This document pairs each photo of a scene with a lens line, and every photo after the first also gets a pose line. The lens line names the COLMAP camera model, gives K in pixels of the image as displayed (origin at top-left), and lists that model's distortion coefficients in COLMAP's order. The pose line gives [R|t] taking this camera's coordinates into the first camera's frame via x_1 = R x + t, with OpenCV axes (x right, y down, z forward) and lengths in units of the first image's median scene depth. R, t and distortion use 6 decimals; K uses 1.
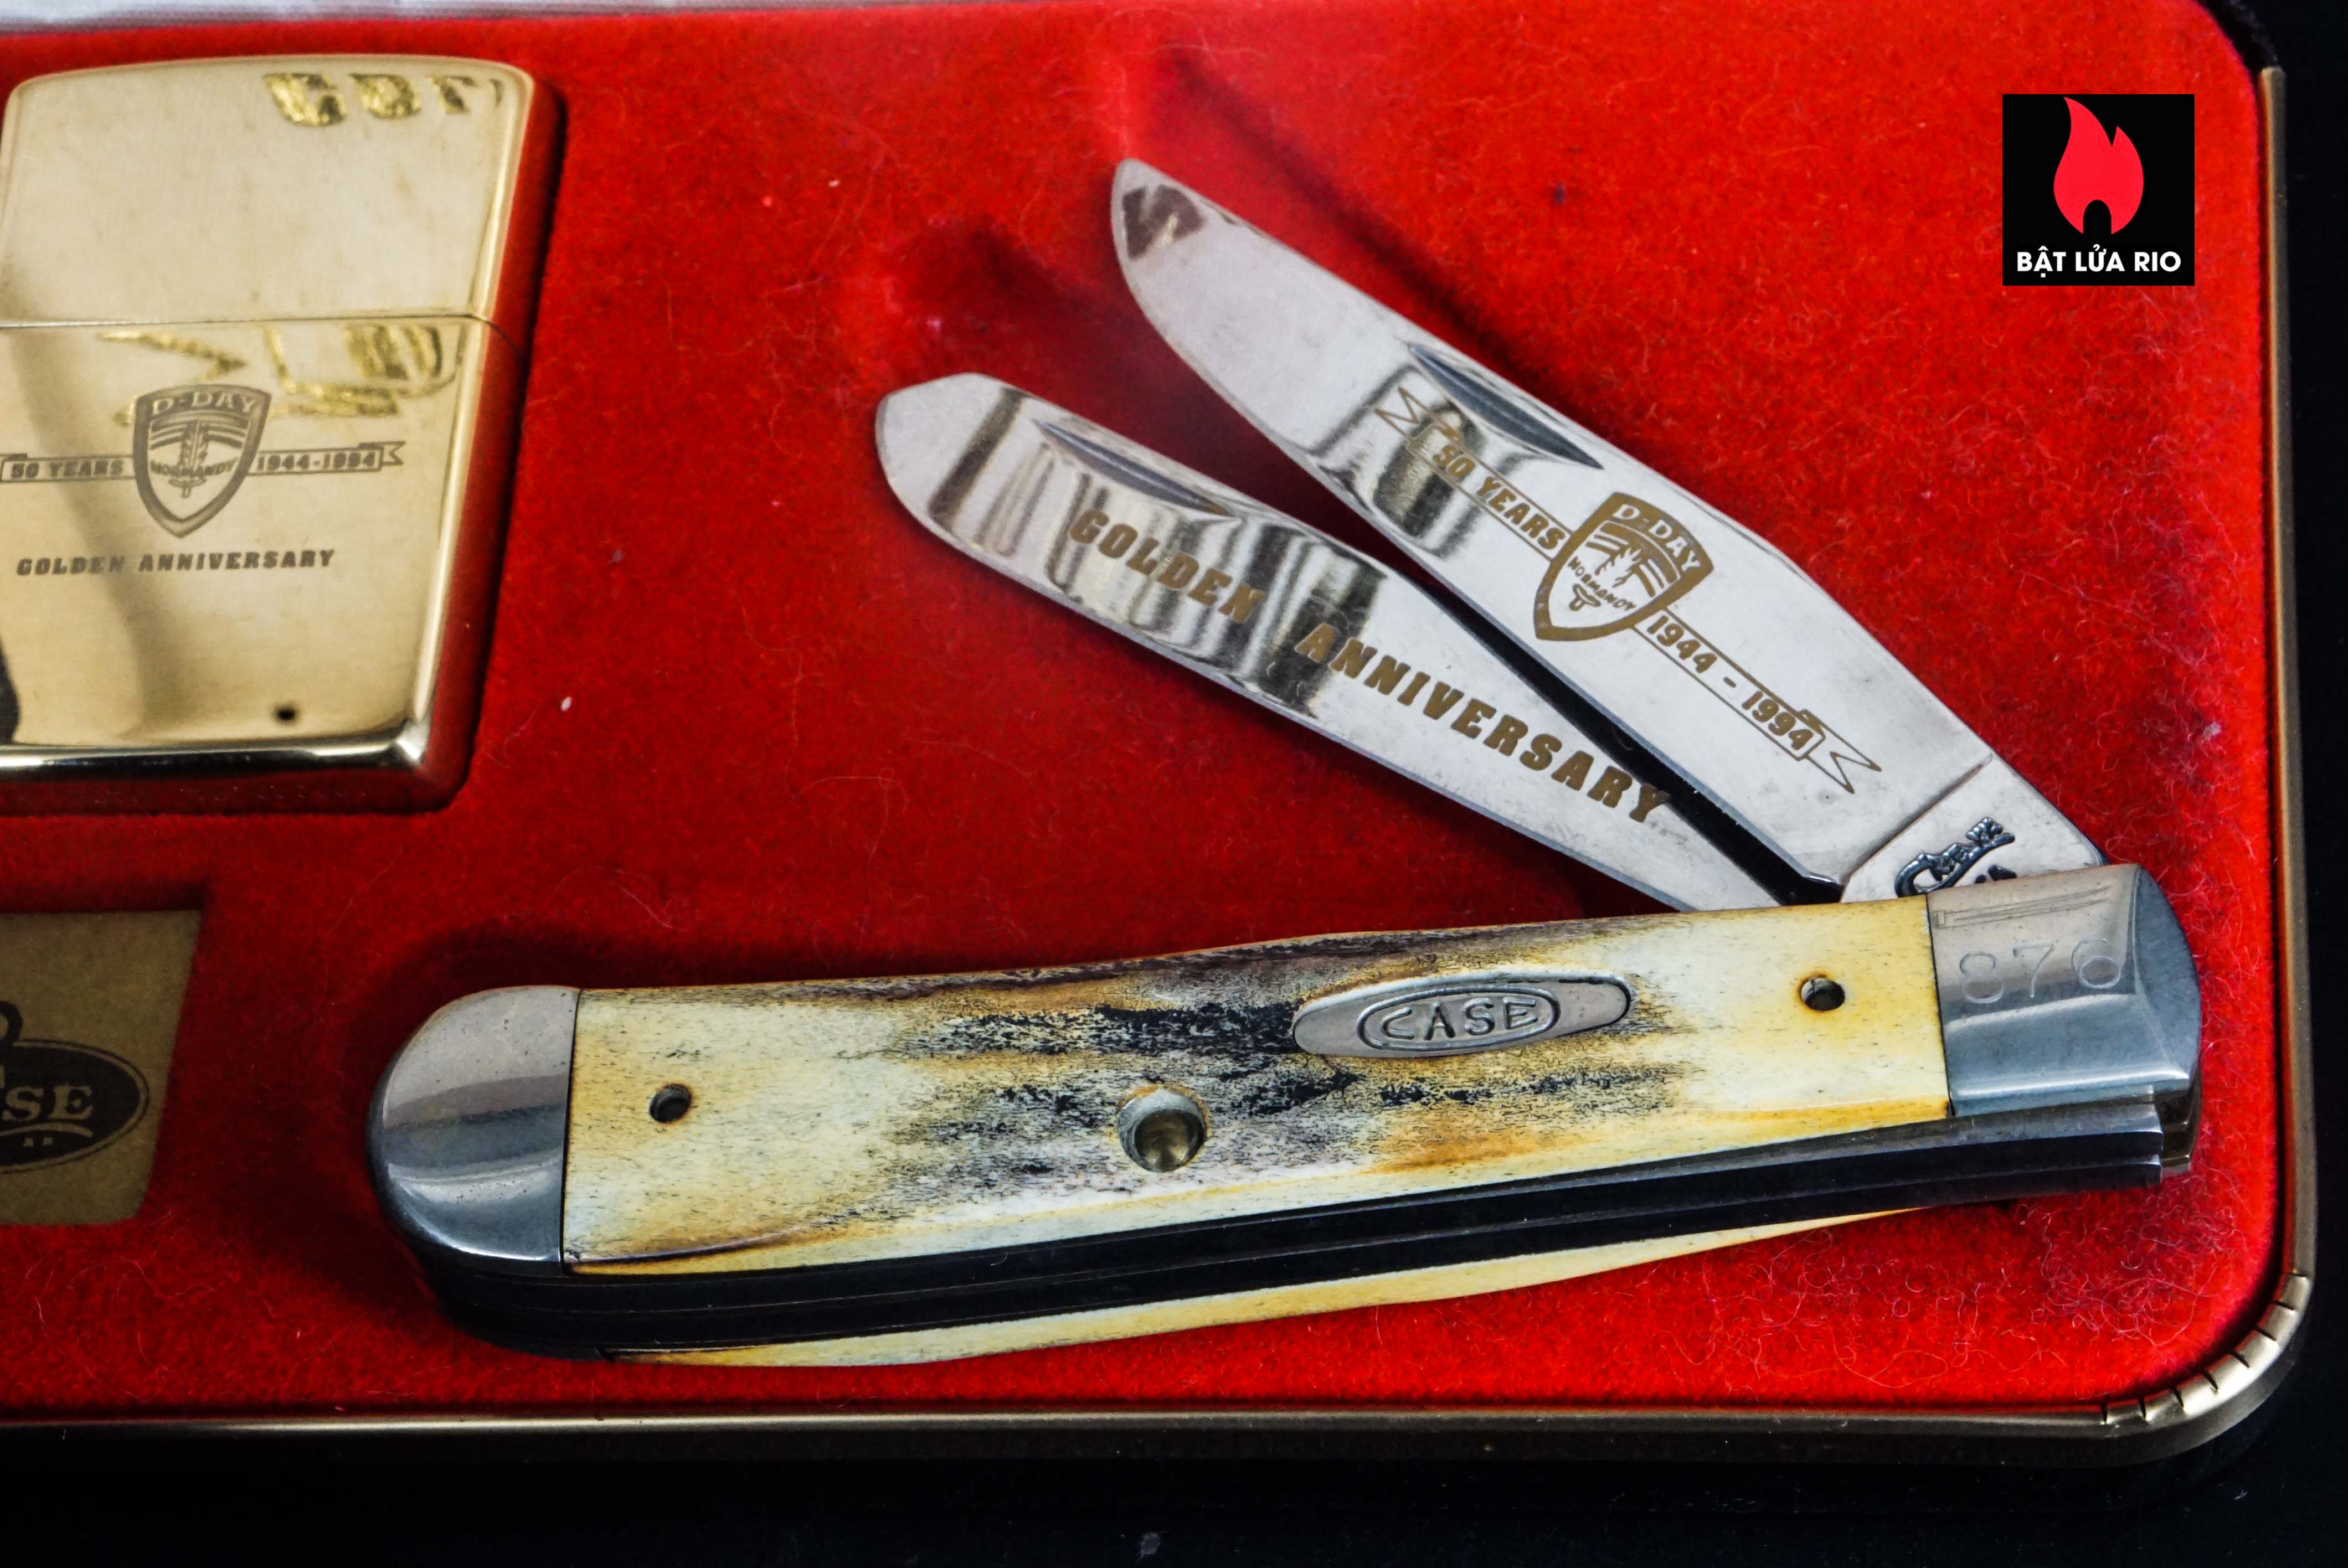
lens RADIAL K [[5594.3, 0, 1183.3], [0, 5594.3, 827.4], [0, 0, 1]] dist [0.309568, 0.309331]
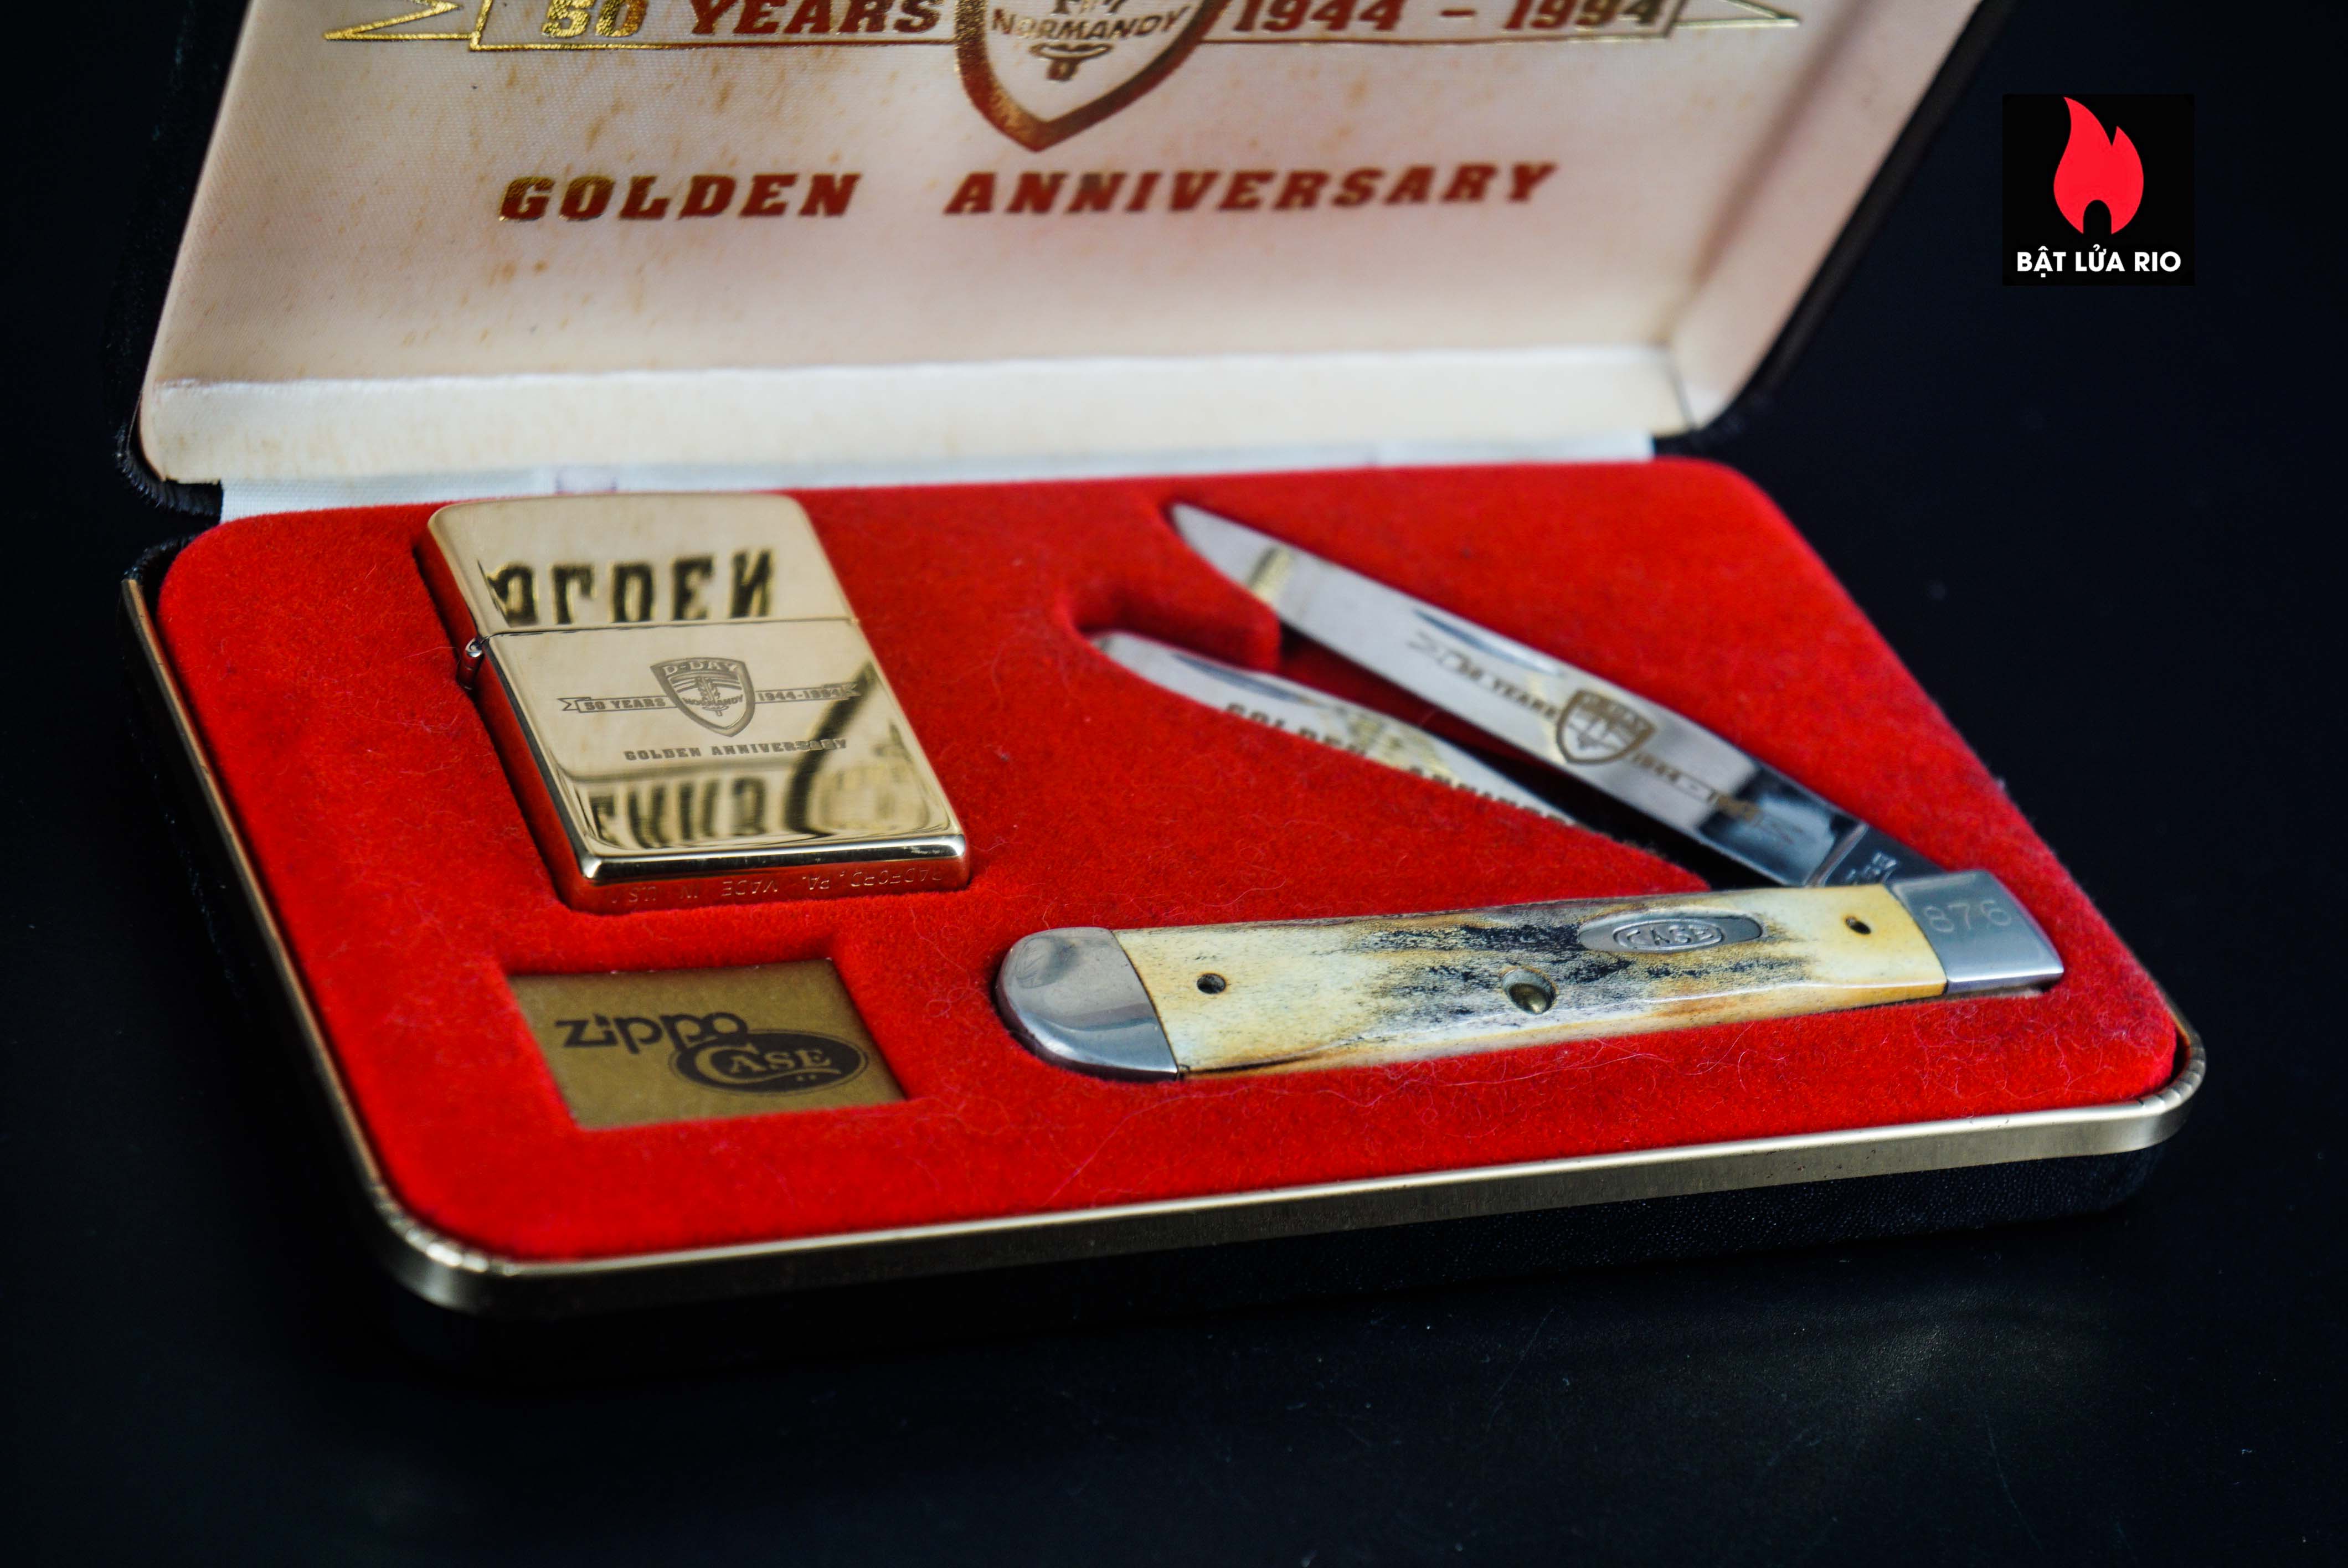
lens RADIAL K [[5594.3, 0, 1183.3], [0, 5594.3, 827.4], [0, 0, 1]] dist [0.309568, 0.309331]
pose [[0.872095, 0.053330, 0.486421, -0.868925], [0.057551, 0.975967, -0.210183, 0.338256], [-0.485940, 0.211294, 0.848067, -0.322156]]
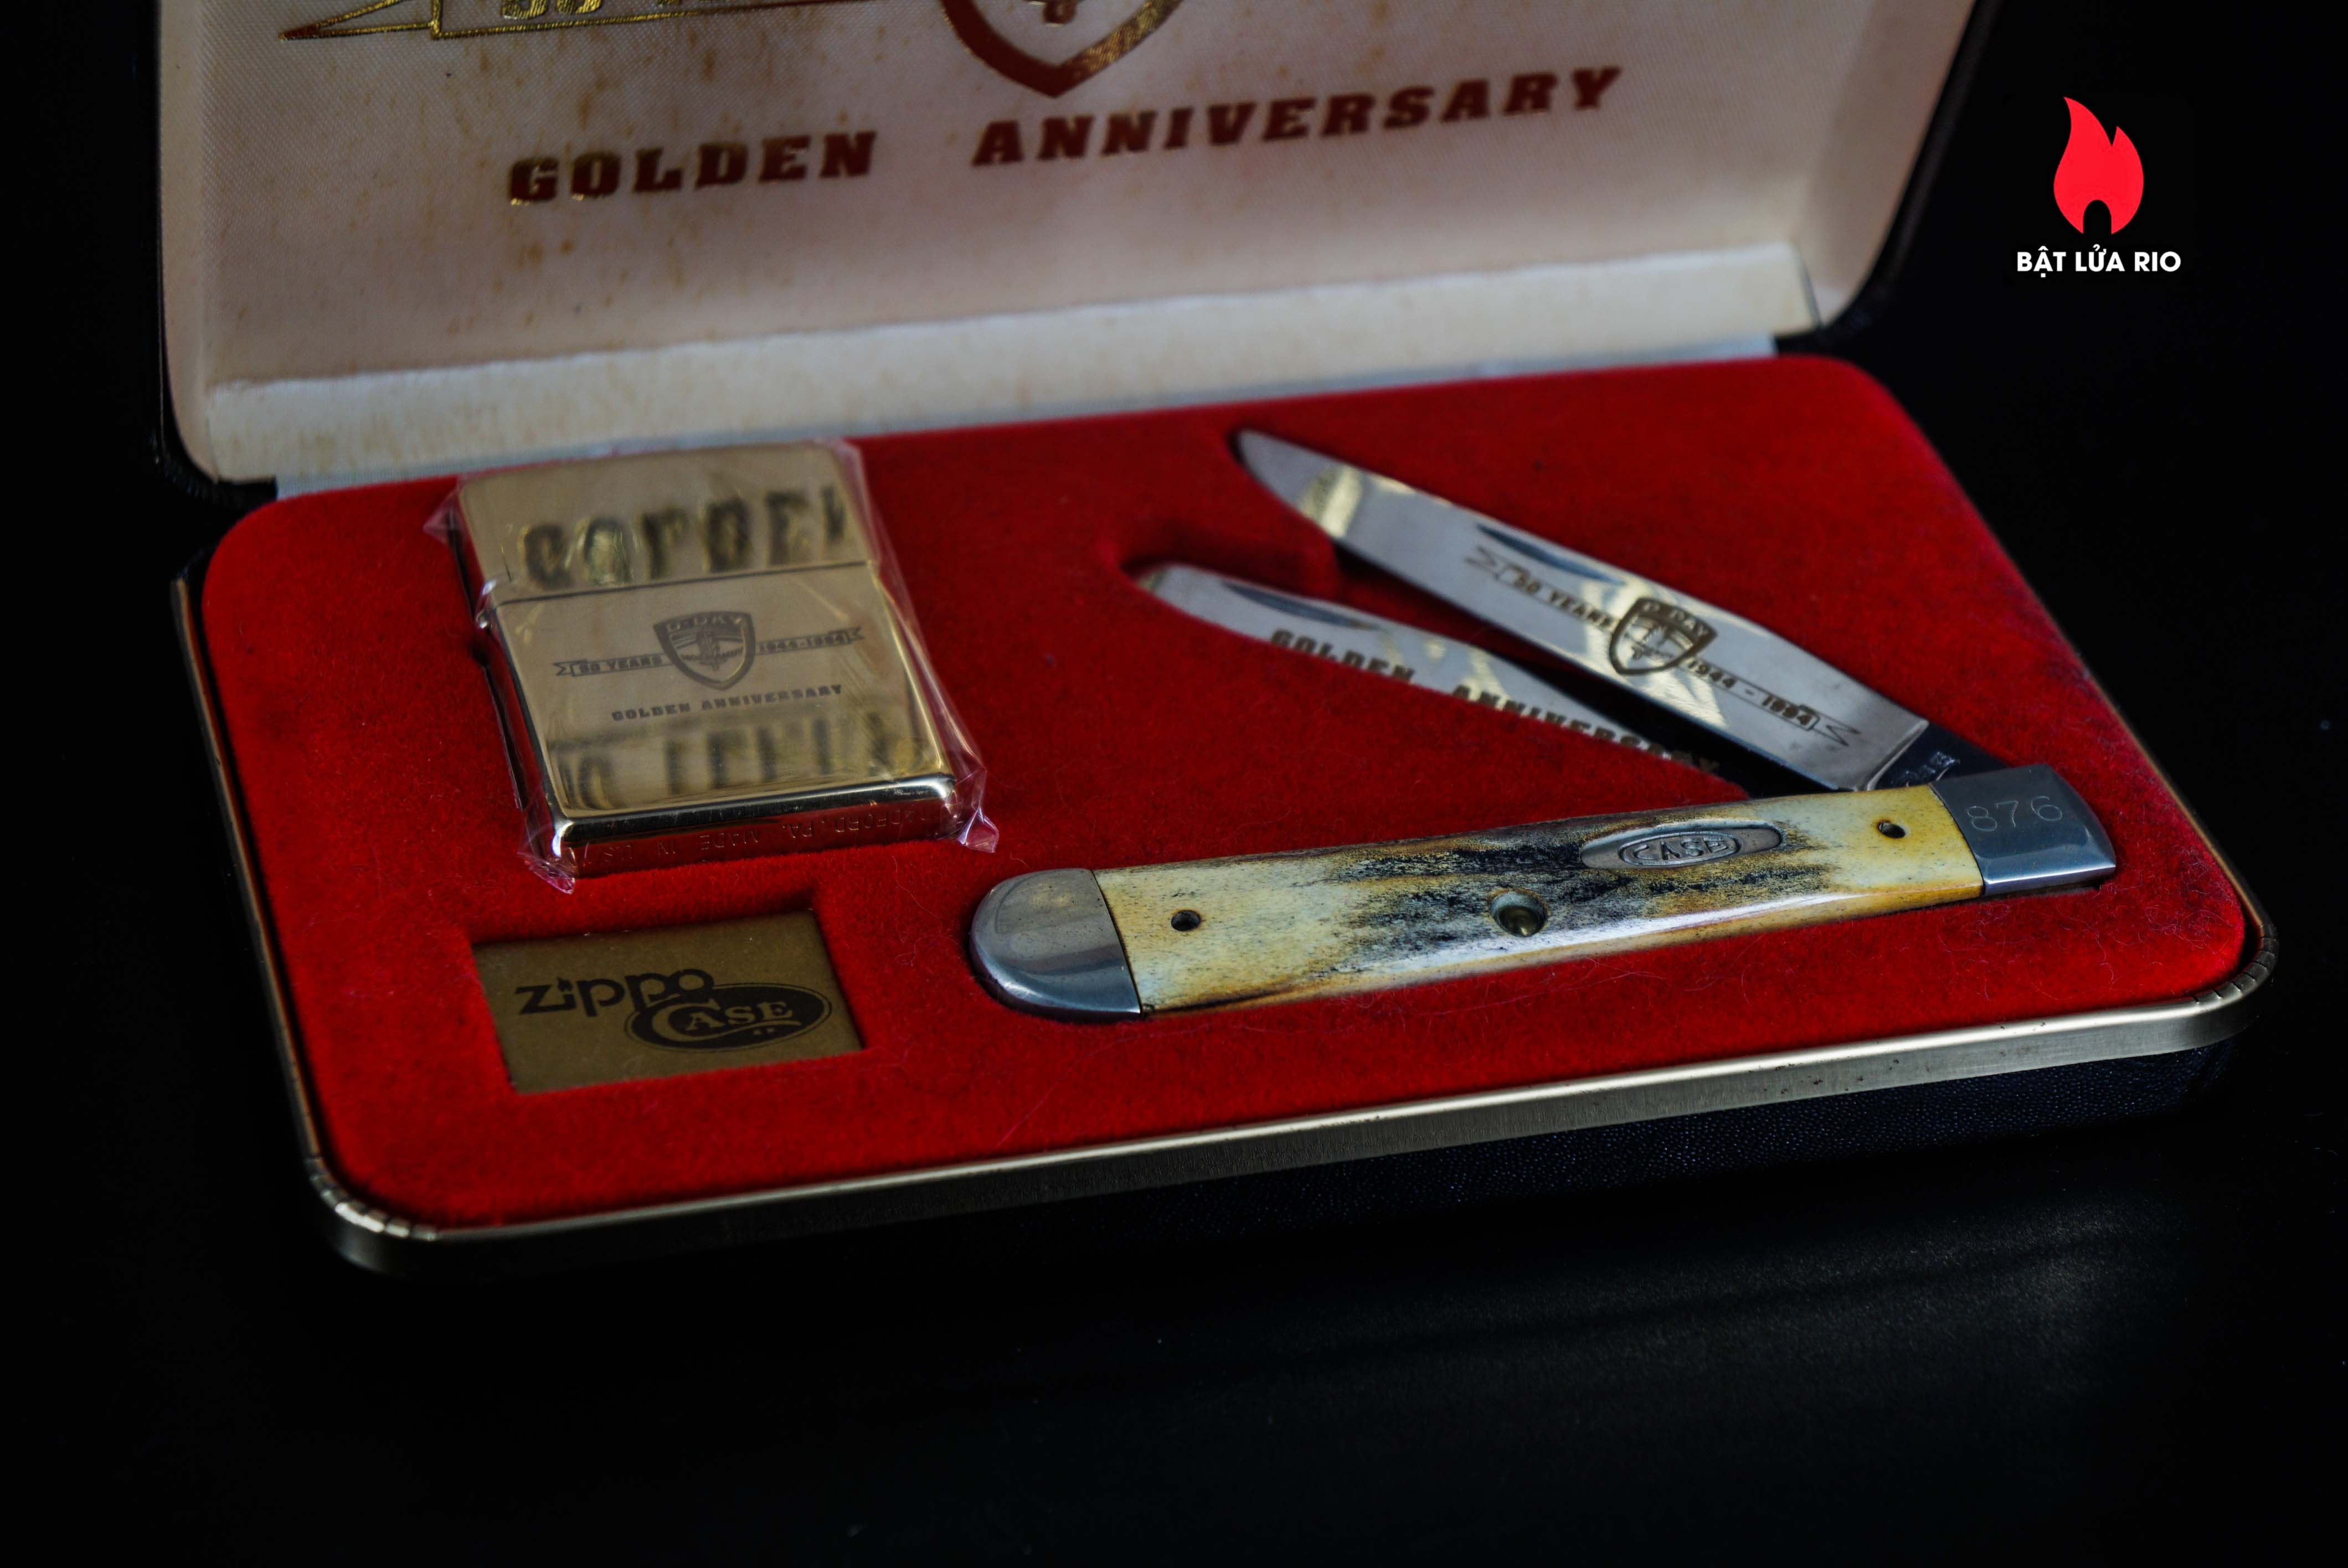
lens RADIAL K [[5594.3, 0, 1183.3], [0, 5594.3, 827.4], [0, 0, 1]] dist [0.309568, 0.309331]
pose [[0.945929, 0.003862, 0.324352, -0.599865], [0.070846, 0.973328, -0.218204, 0.365178], [-0.316544, 0.229385, 0.920425, -0.421661]]
